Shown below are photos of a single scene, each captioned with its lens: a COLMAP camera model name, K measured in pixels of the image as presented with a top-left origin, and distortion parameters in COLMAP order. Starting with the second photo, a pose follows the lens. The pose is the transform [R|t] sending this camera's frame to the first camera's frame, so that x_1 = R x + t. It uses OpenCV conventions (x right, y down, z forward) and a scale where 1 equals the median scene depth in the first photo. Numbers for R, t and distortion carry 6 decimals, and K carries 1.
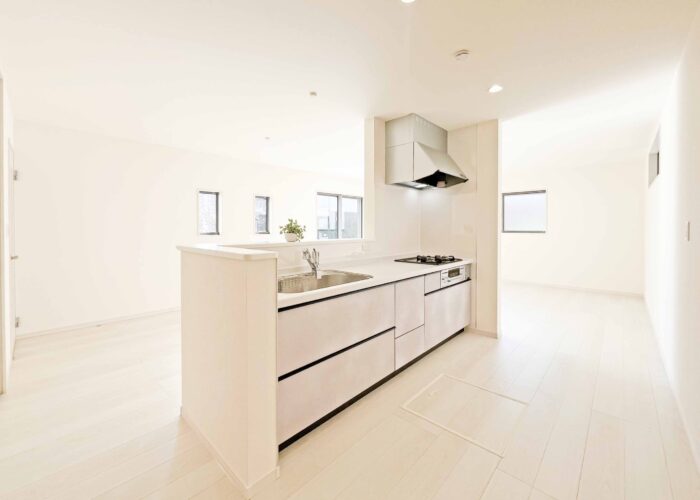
lens RADIAL K [[288.4, 0, 350.0], [0, 288.4, 250.0], [0, 0, 1]] dist [0.000315, 0.000092]
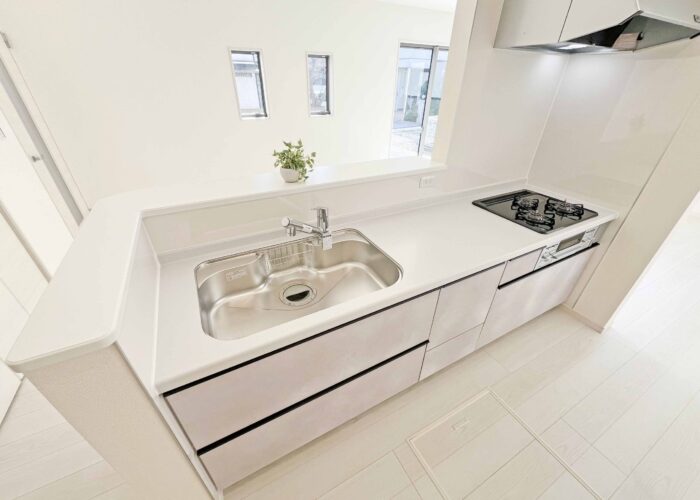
lens RADIAL K [[275.0, 0, 352.0], [0, 275.0, 259.5], [0, 0, 1]] dist [0.001421, 0.000241]
pose [[0.949048, 0.195848, -0.246884, 0.082489], [-0.050609, 0.867983, 0.494008, -0.147112], [0.311042, -0.456343, 0.833669, 0.378514]]
